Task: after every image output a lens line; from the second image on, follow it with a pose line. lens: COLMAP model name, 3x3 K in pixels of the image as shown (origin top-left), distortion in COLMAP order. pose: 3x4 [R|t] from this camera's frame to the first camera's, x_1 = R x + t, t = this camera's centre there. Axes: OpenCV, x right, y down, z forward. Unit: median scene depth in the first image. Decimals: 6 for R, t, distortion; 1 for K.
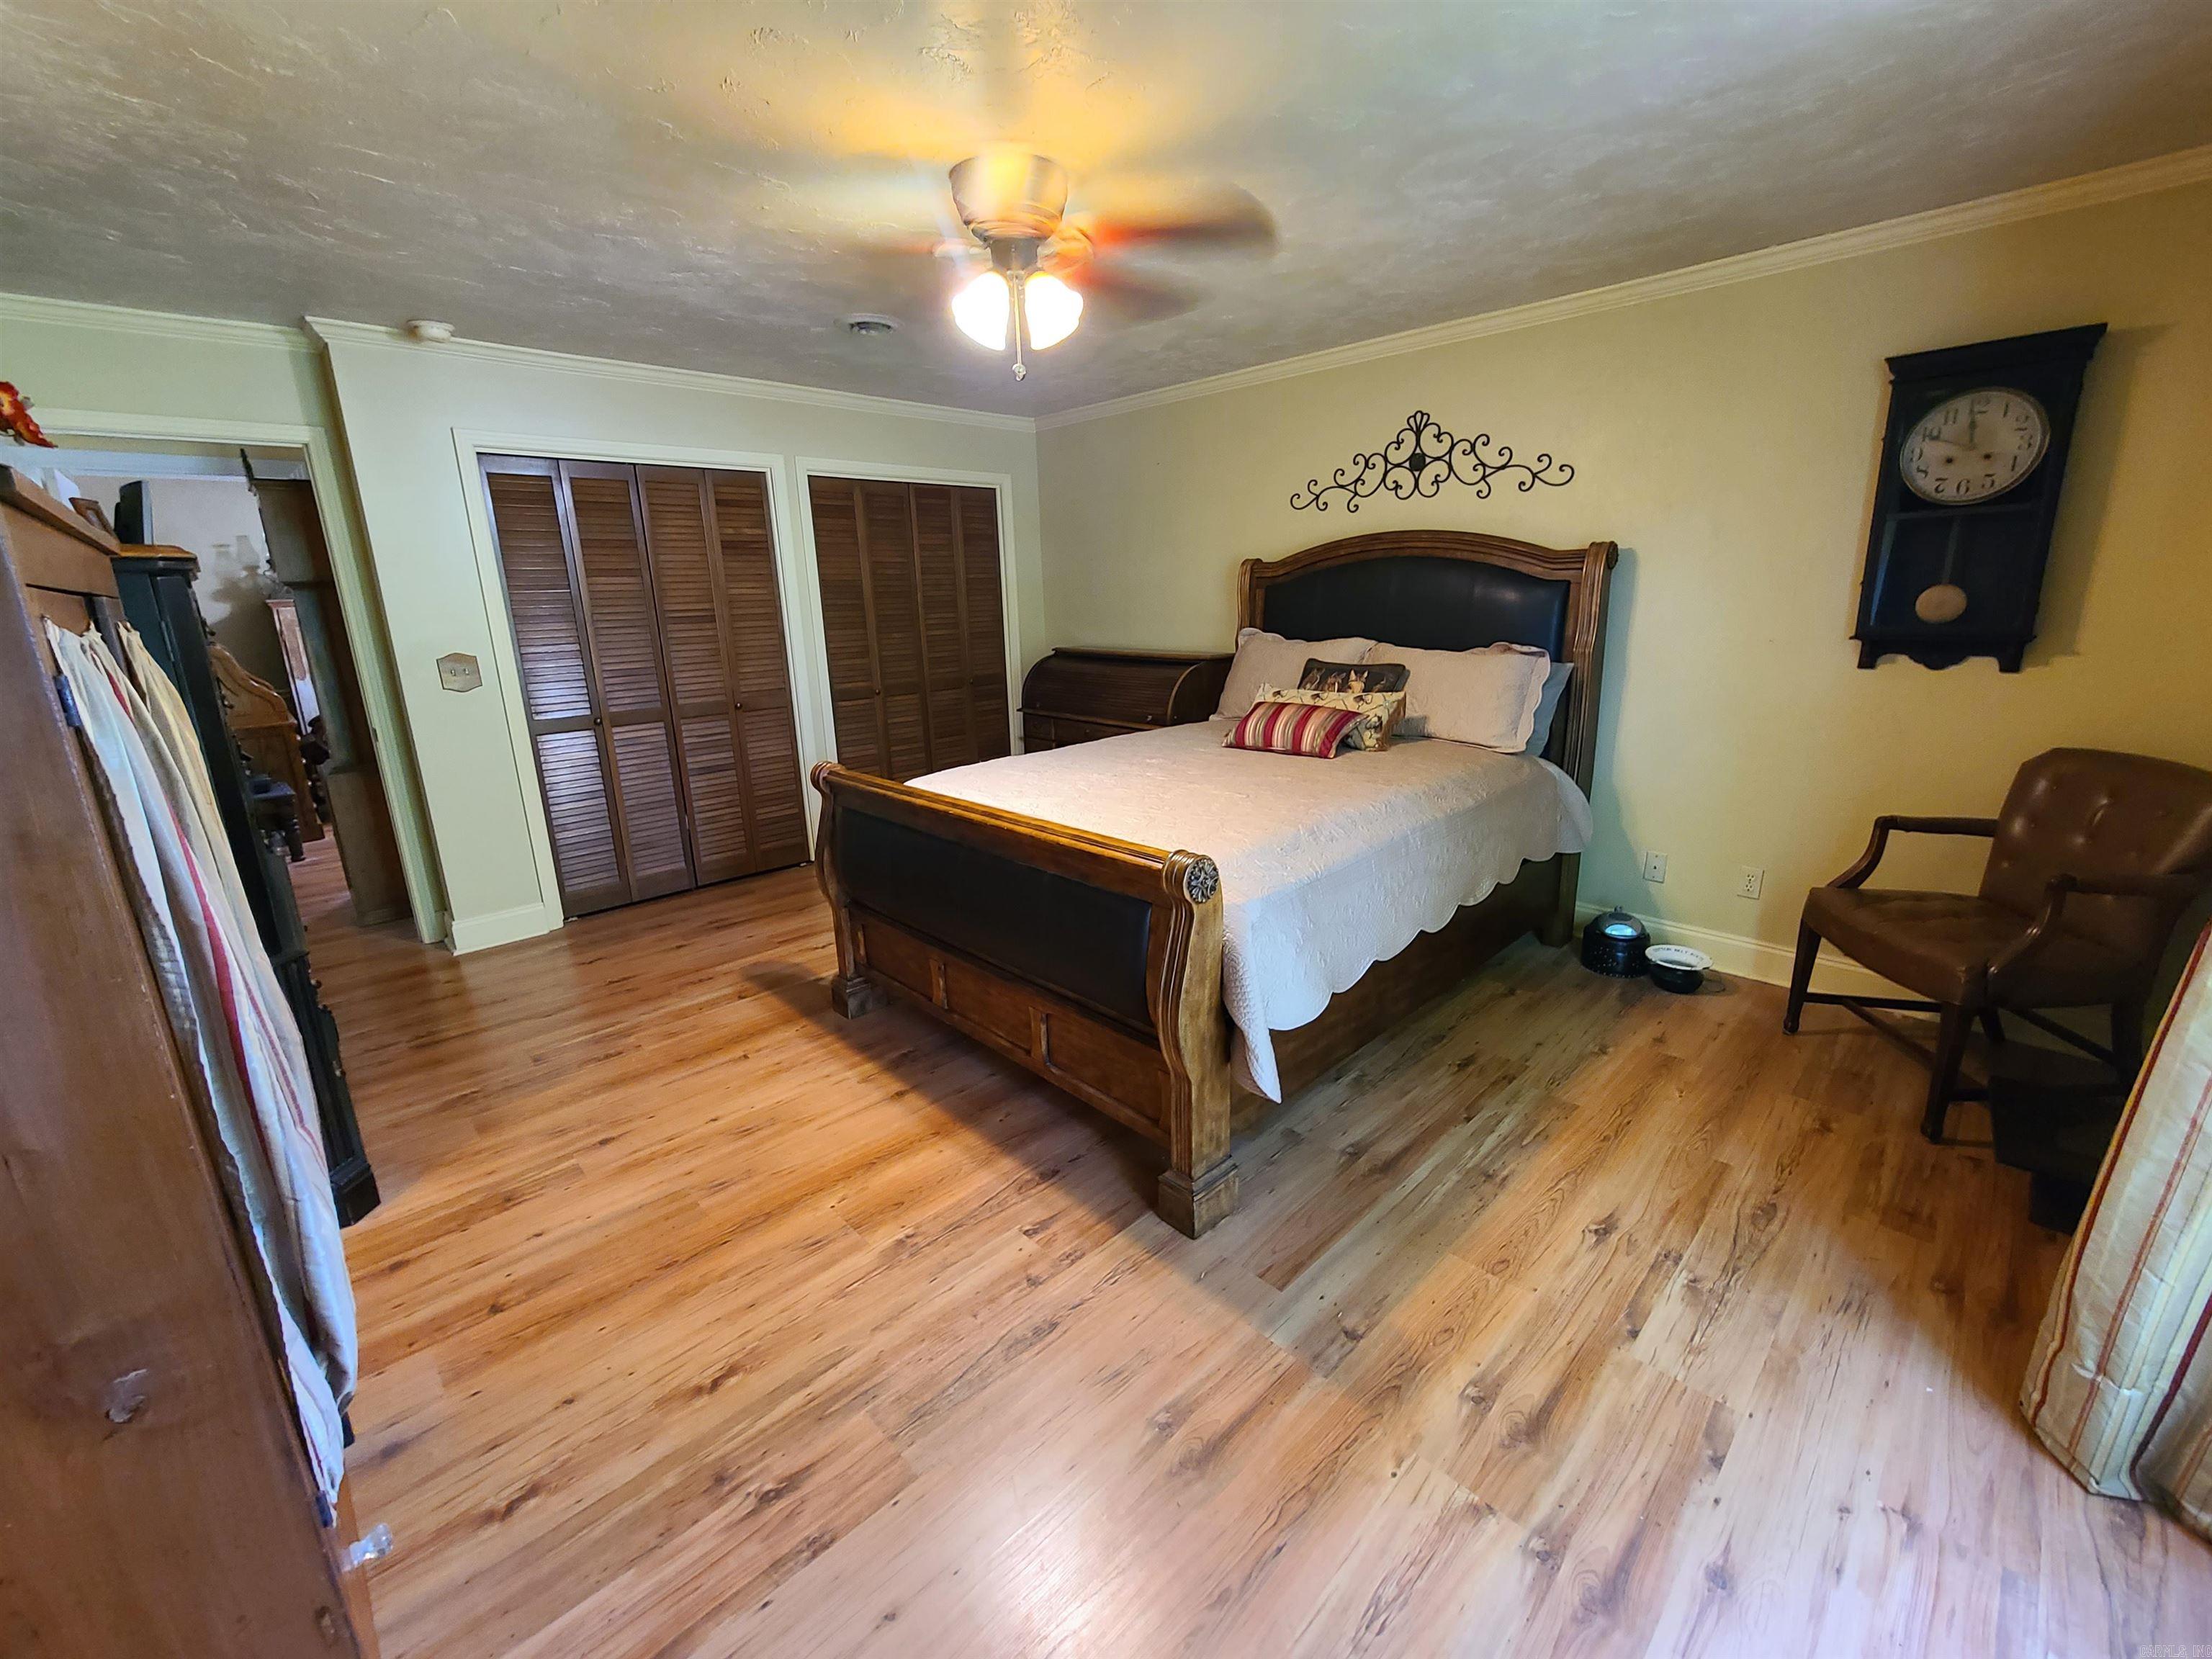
lens RADIAL K [[894.1, 0, 1132.6], [0, 894.1, 825.4], [0, 0, 1]] dist [-0.000005, -0.000133]
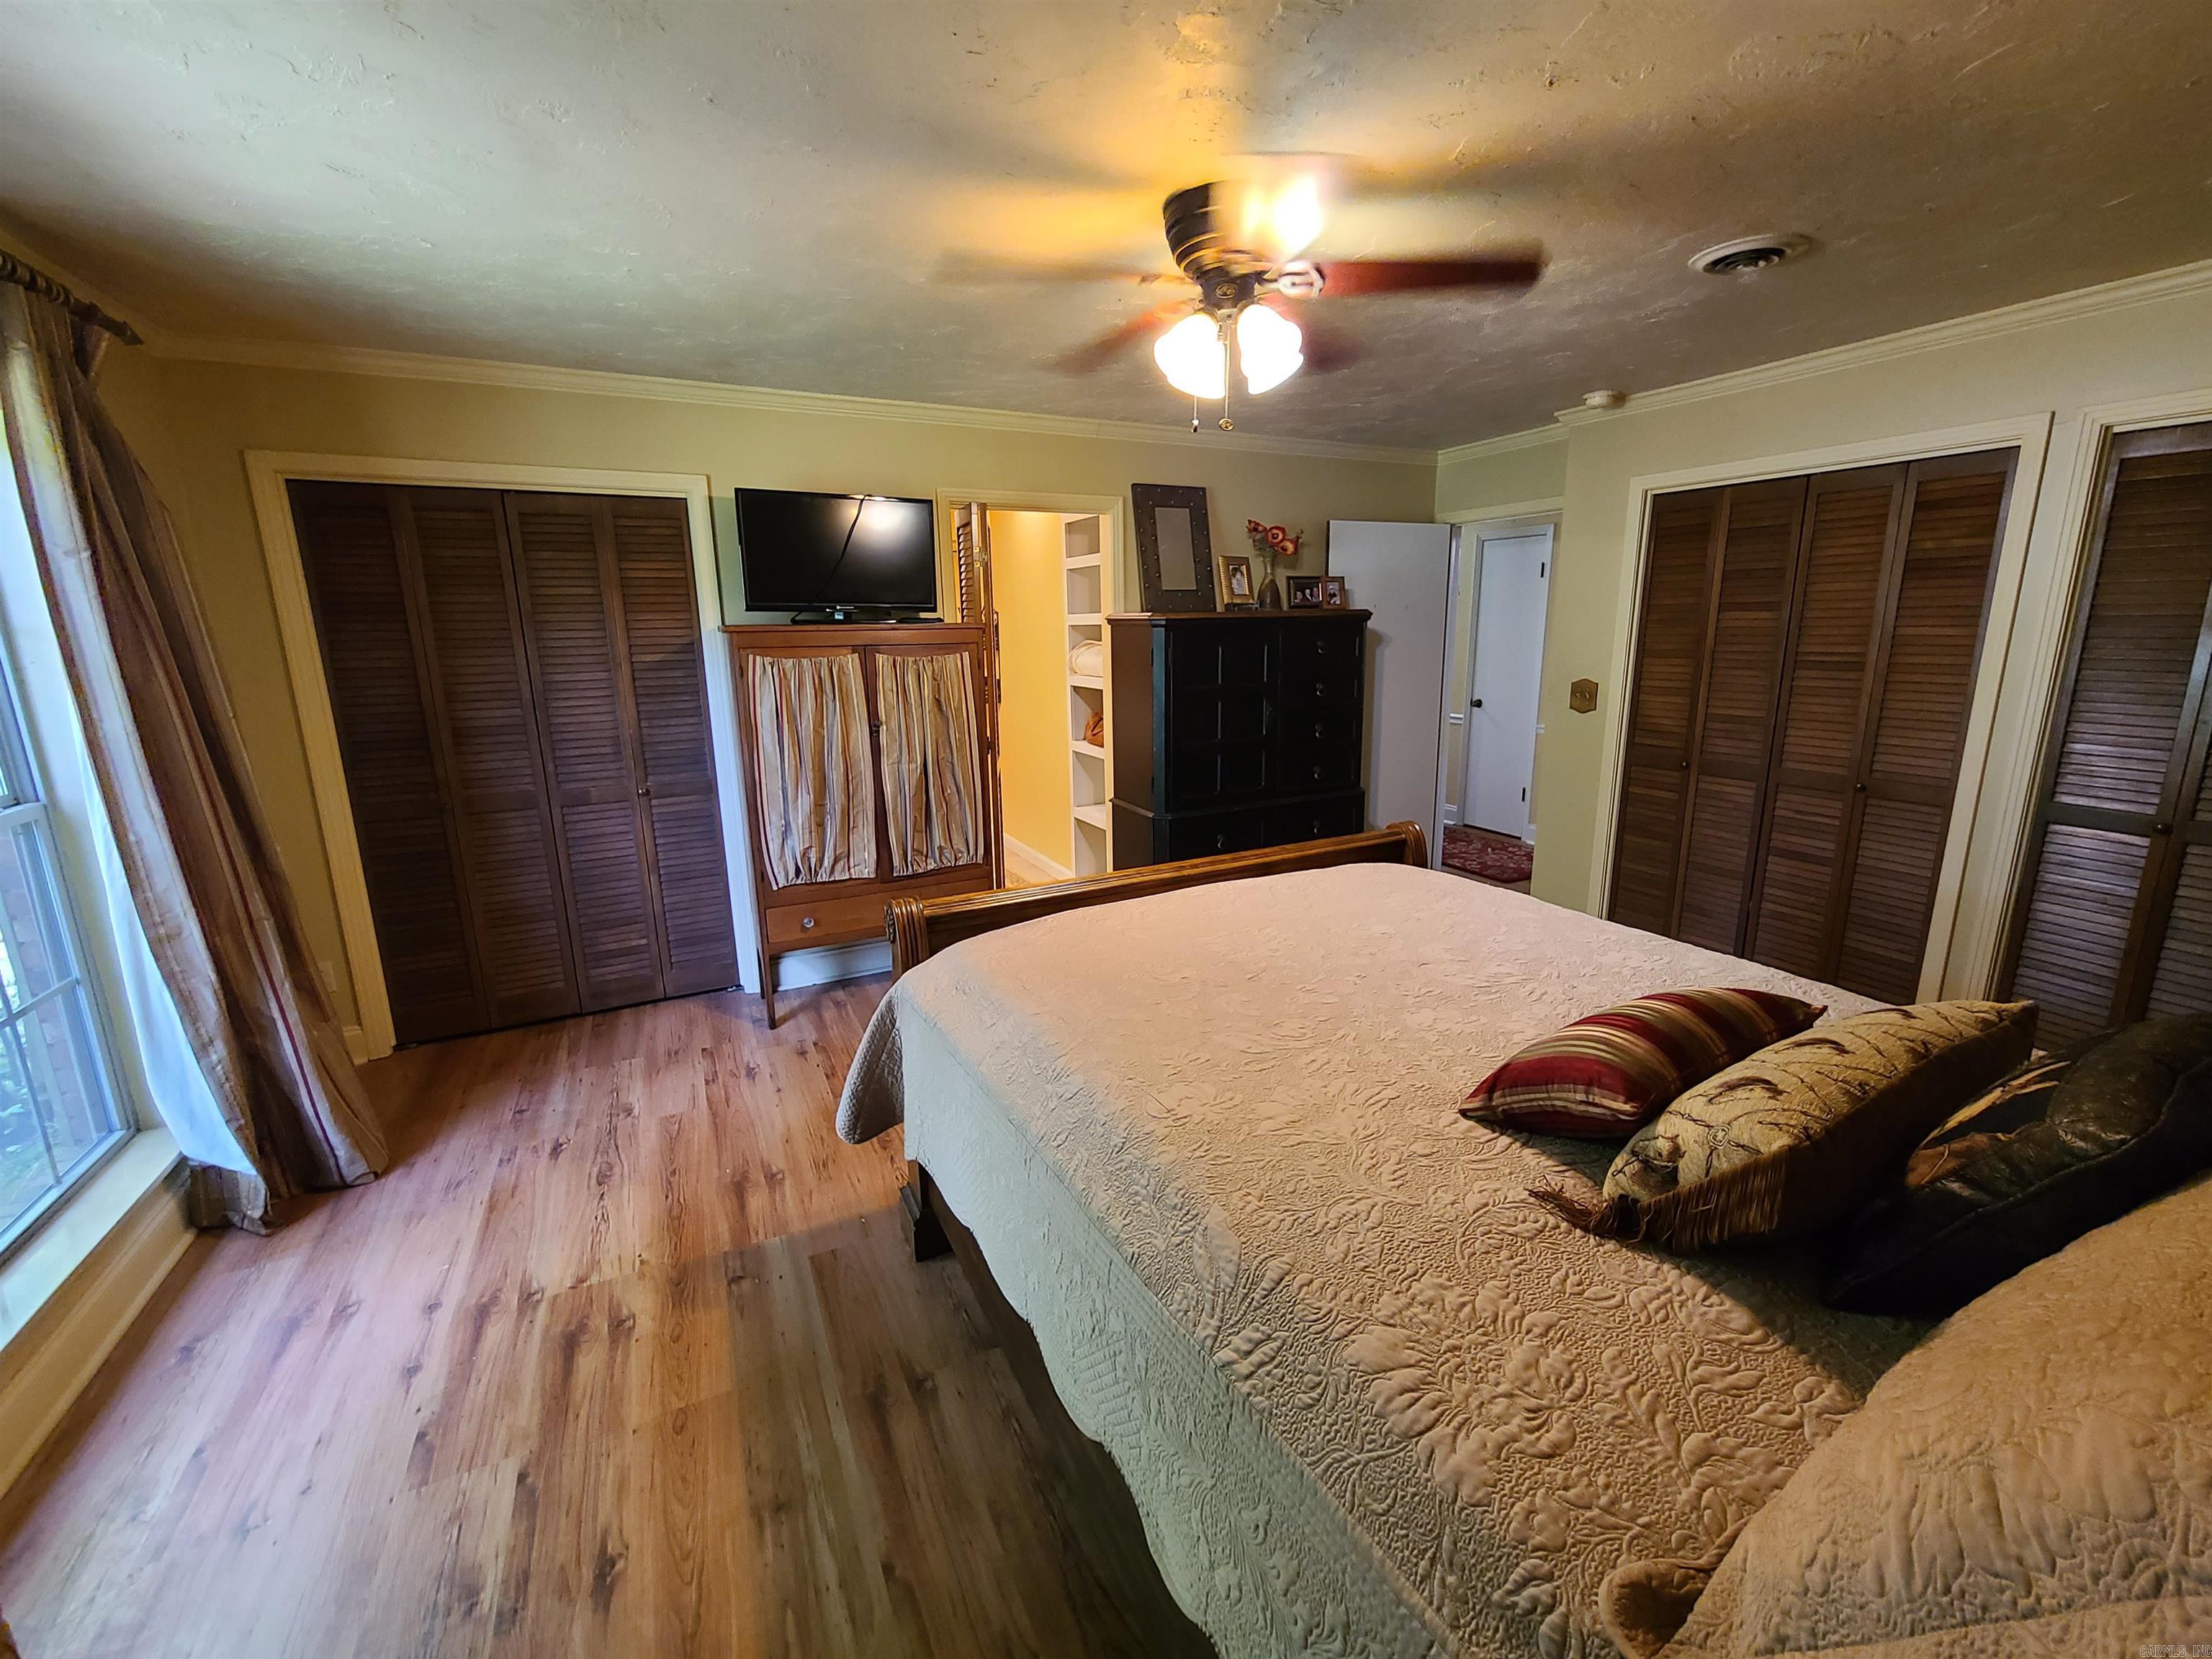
lens RADIAL K [[911.7, 0, 1119.4], [0, 911.7, 821.1], [0, 0, 1]] dist [-0.000235, -0.000325]
pose [[-0.307820, 0.230700, -0.923052, 0.578350], [-0.226232, 0.924586, 0.306528, -0.267593], [0.924157, 0.303179, -0.232414, 0.844018]]
